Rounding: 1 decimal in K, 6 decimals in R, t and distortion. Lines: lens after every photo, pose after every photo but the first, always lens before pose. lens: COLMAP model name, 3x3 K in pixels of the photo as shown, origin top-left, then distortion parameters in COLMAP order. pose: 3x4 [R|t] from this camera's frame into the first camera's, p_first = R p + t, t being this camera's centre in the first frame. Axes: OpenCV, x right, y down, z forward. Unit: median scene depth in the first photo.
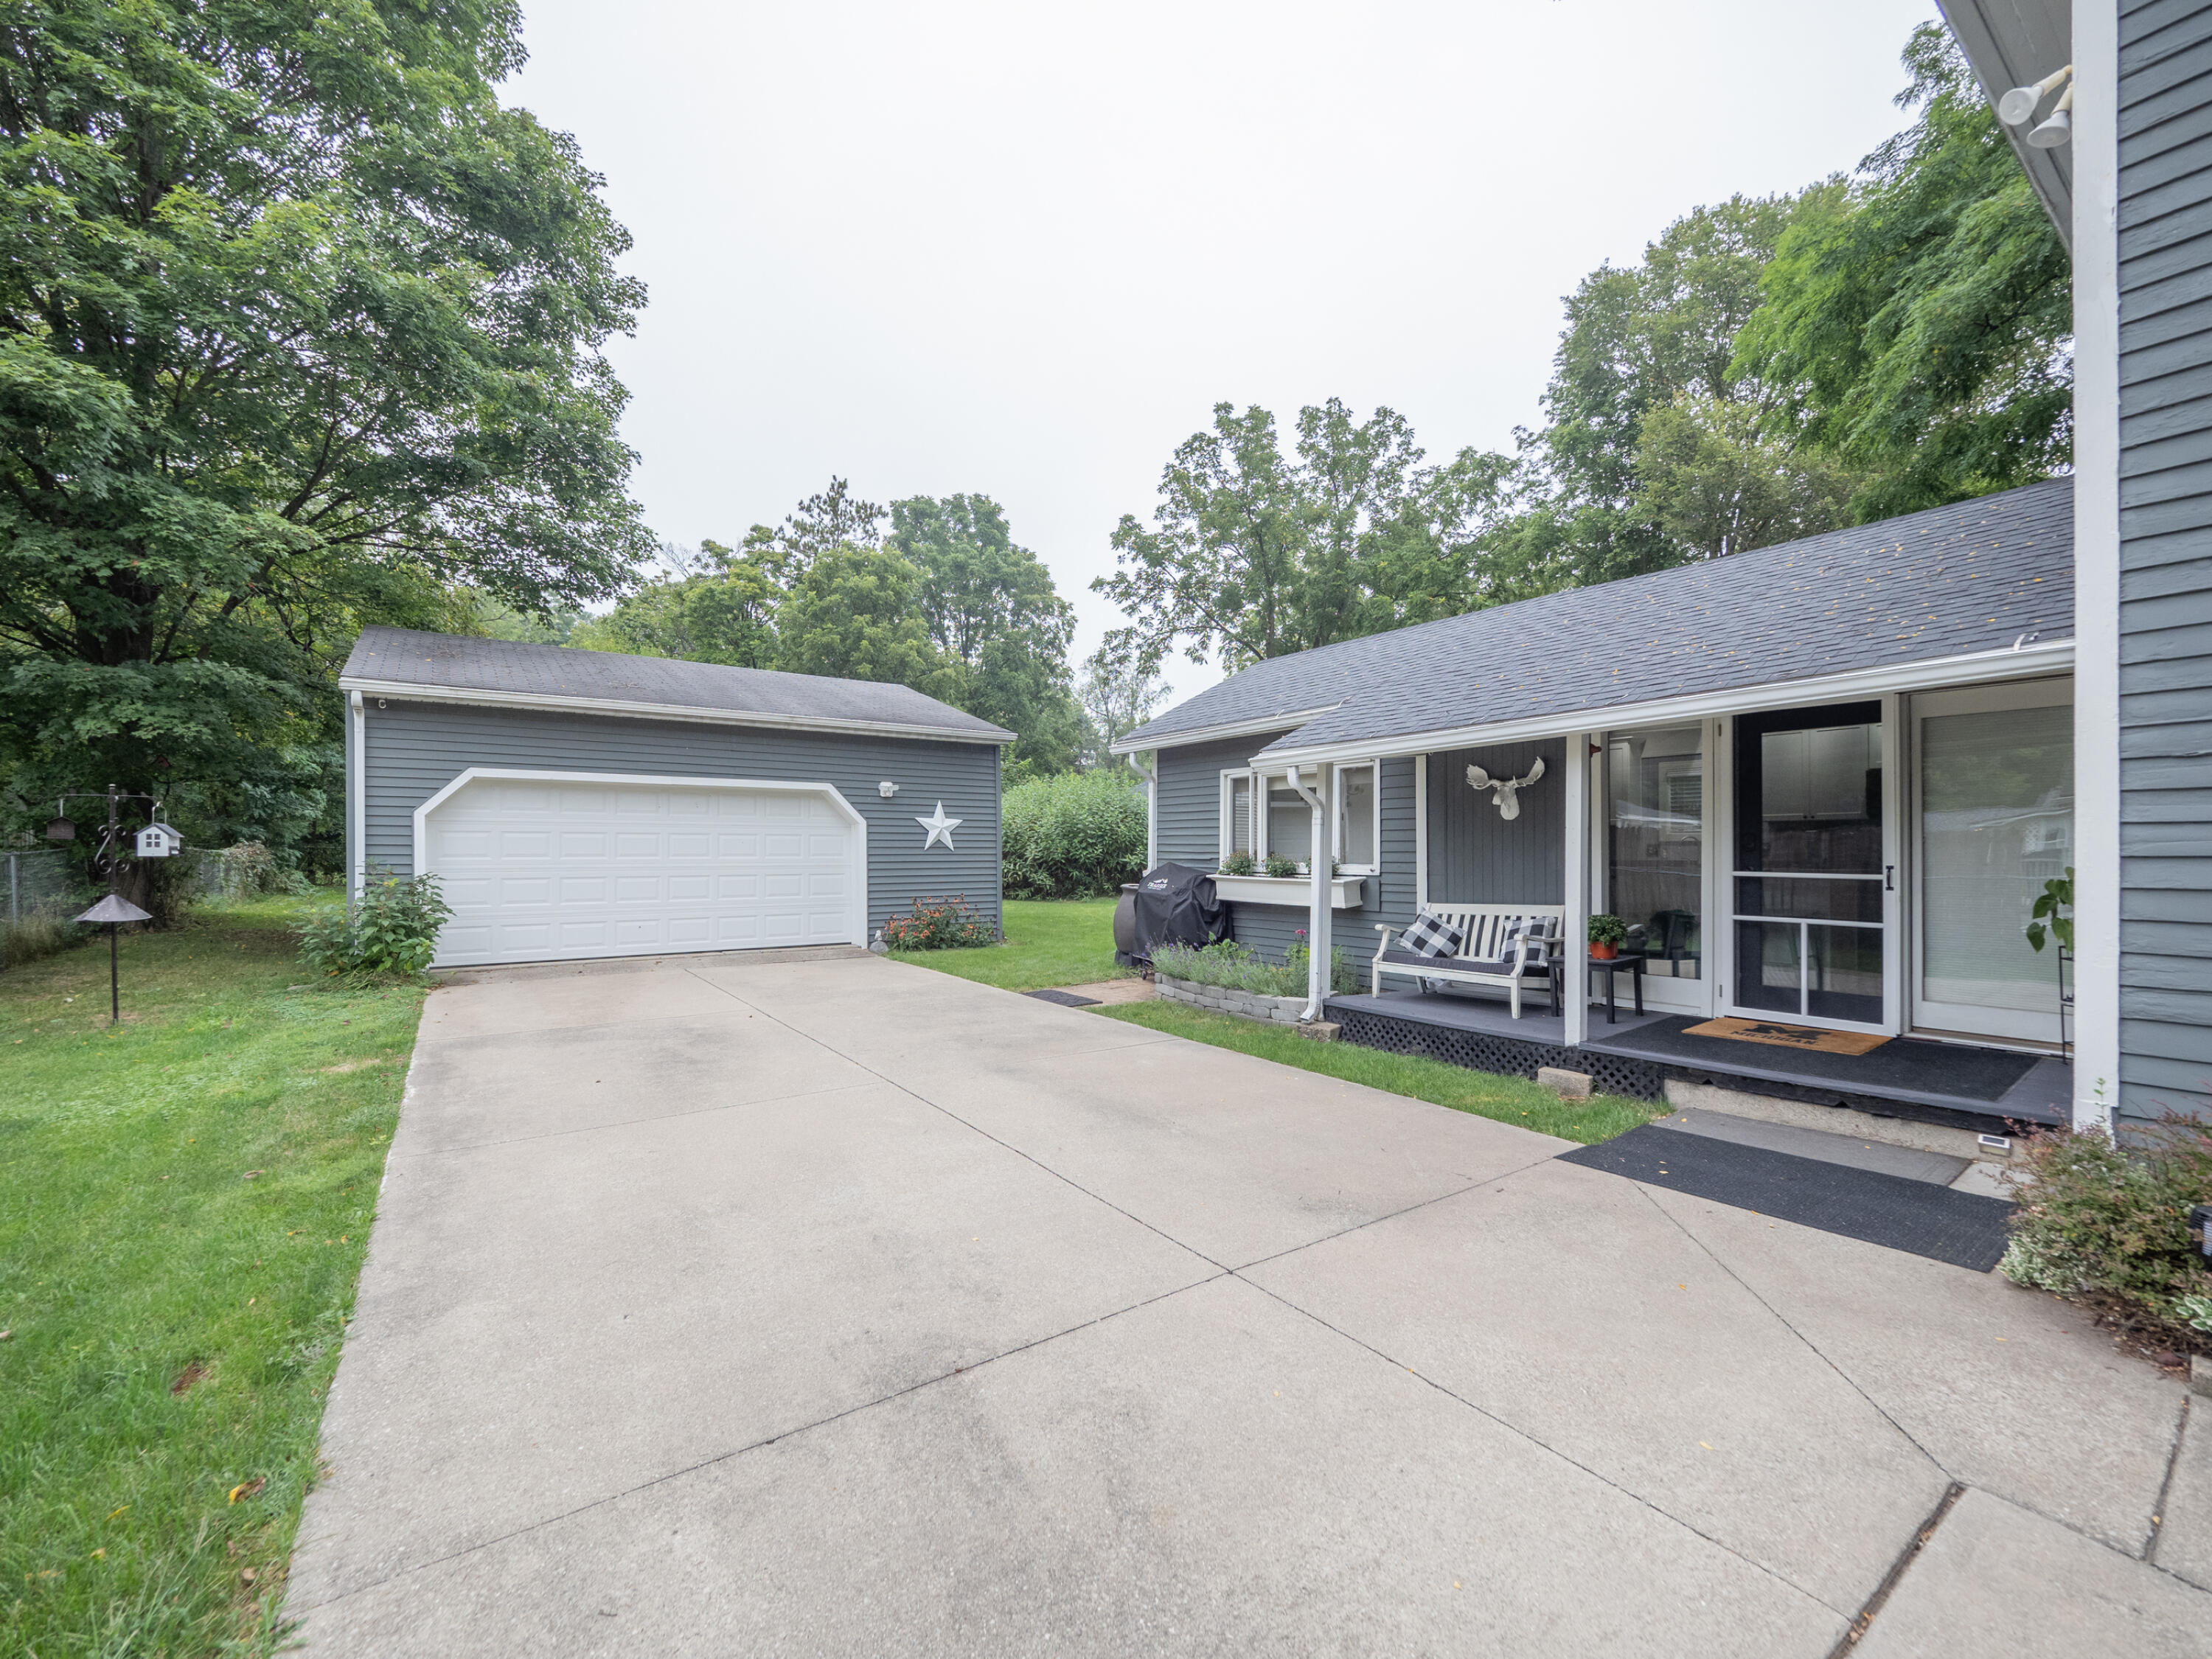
lens RADIAL K [[944.4, 0, 1105.8], [0, 944.4, 858.2], [0, 0, 1]] dist [0.000514, -0.000054]
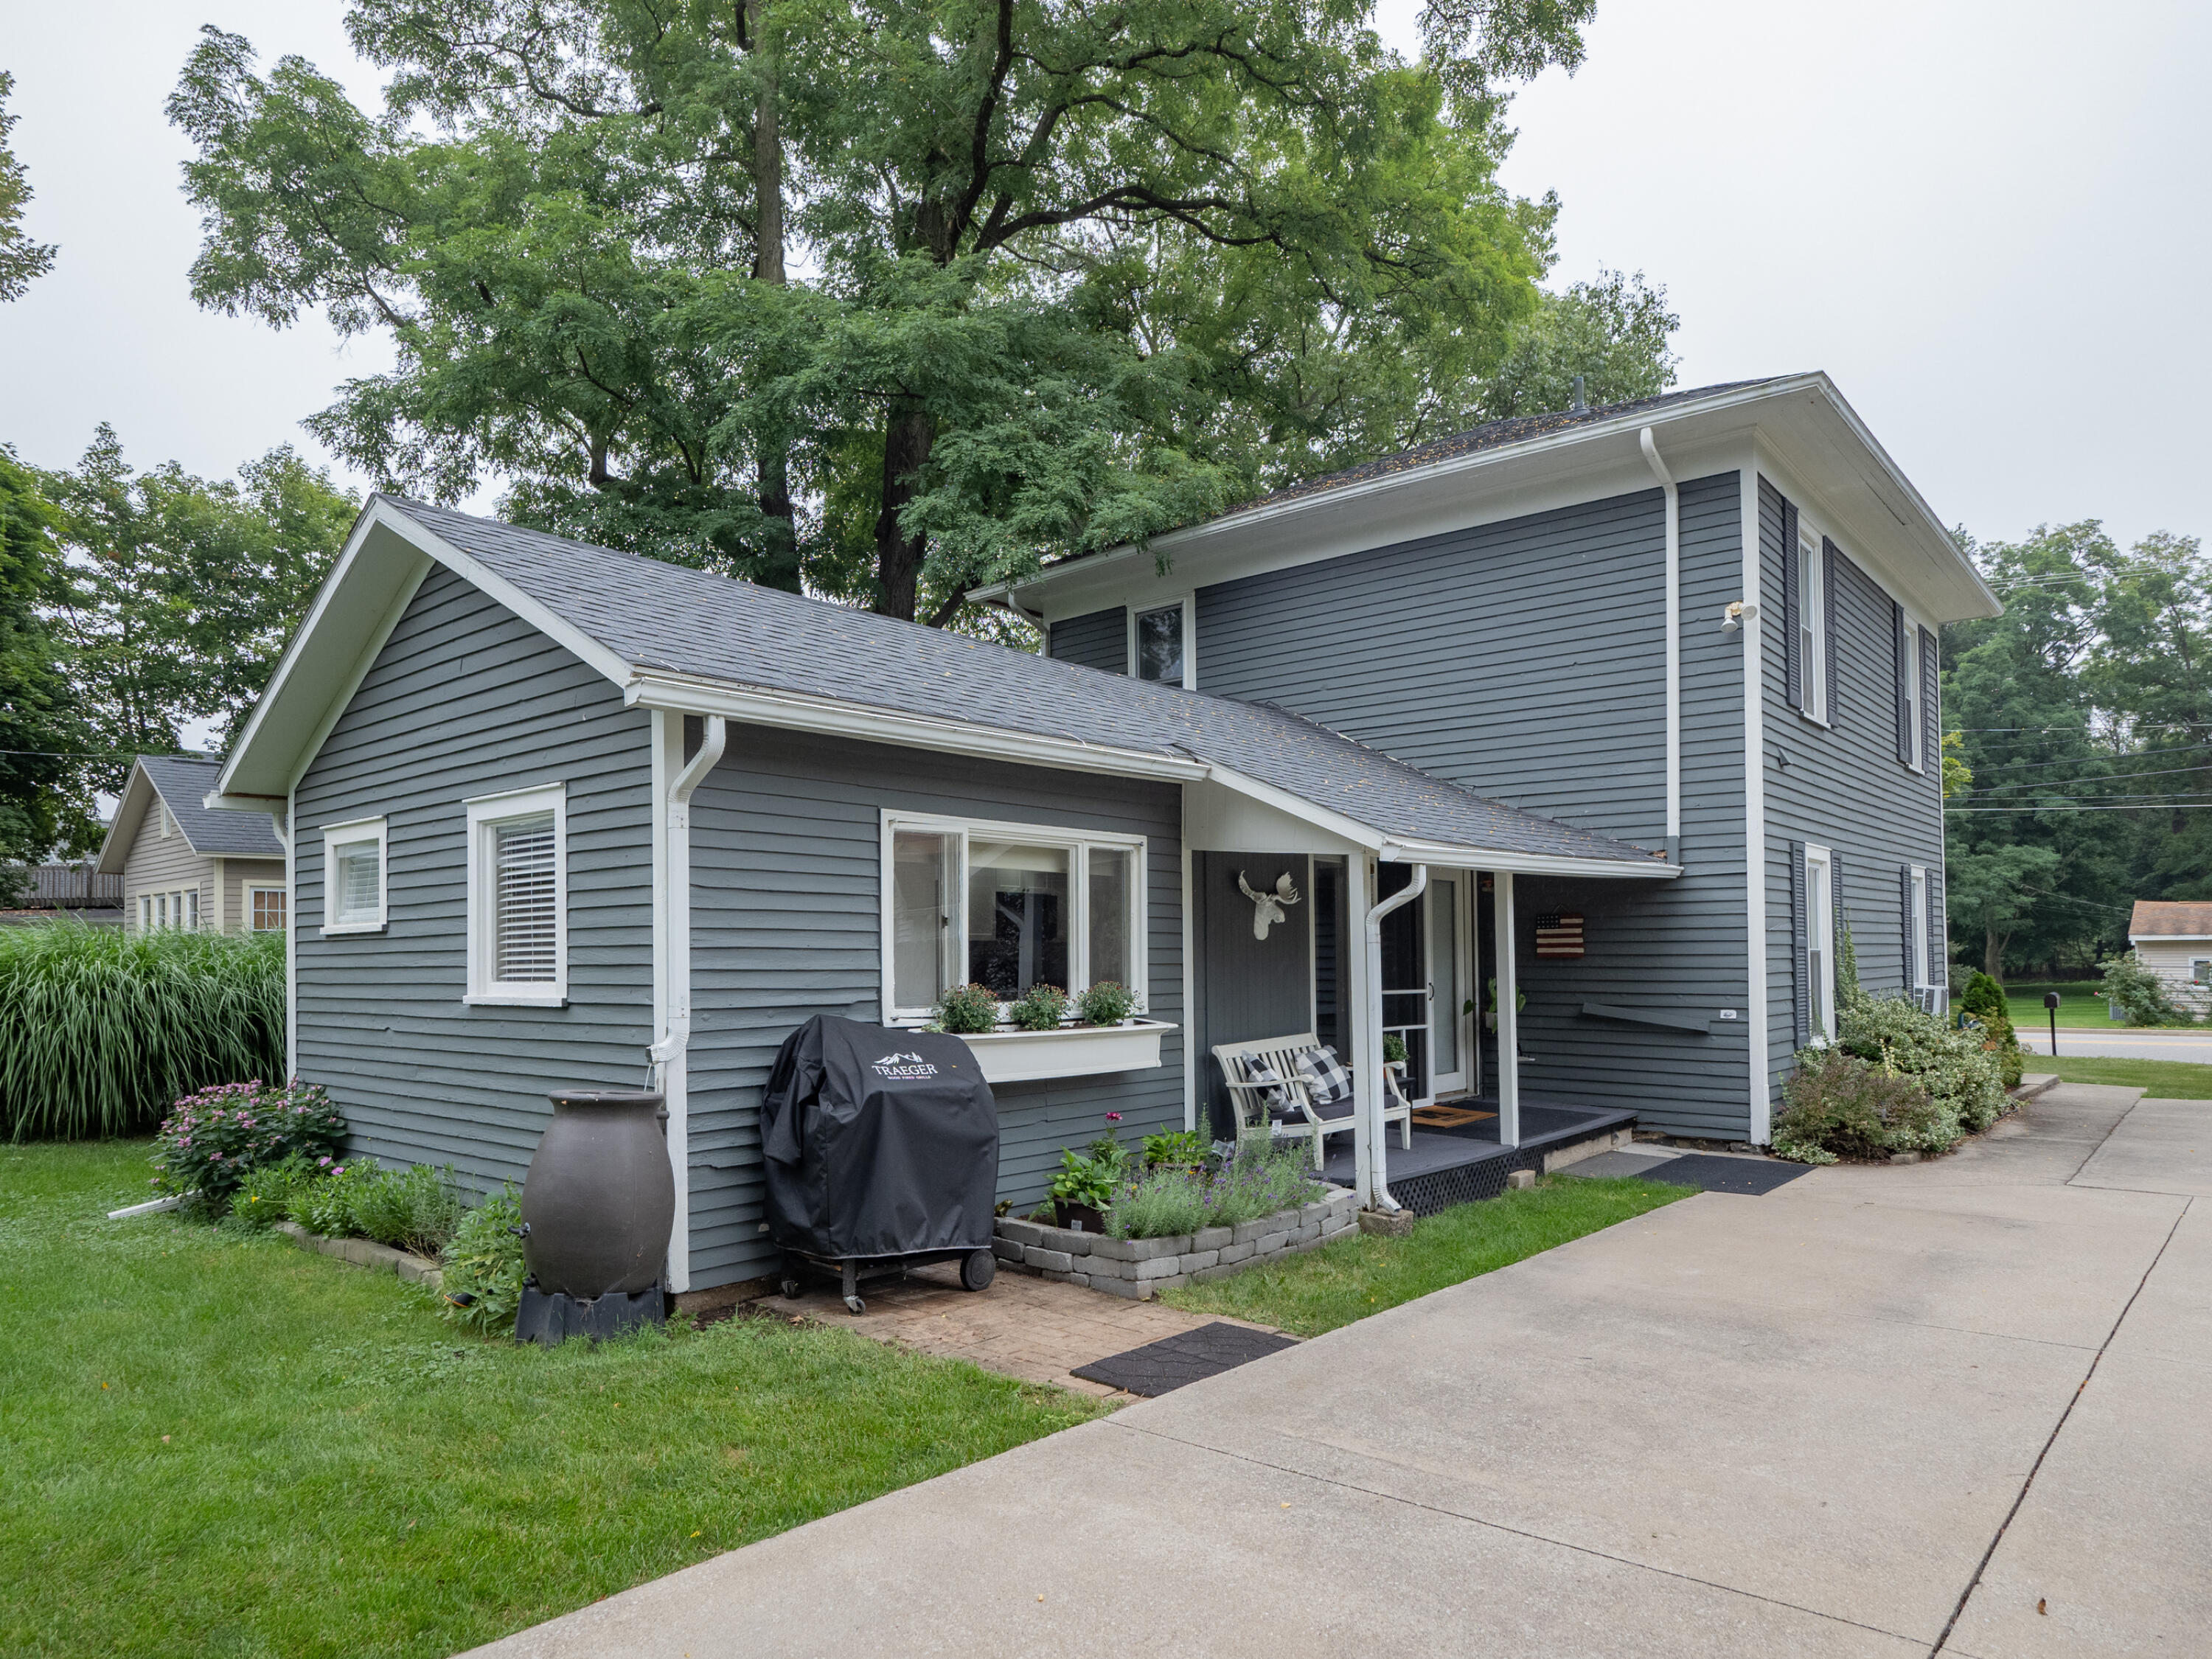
lens RADIAL K [[1337.1, 0, 1103.3], [0, 1337.1, 923.4], [0, 0, 1]] dist [0.000506, 0.000172]
pose [[-0.228416, 0.030754, 0.973078, -0.874360], [0.016880, 0.999476, -0.027626, -0.028813], [-0.973417, 0.010116, -0.228815, 1.707859]]
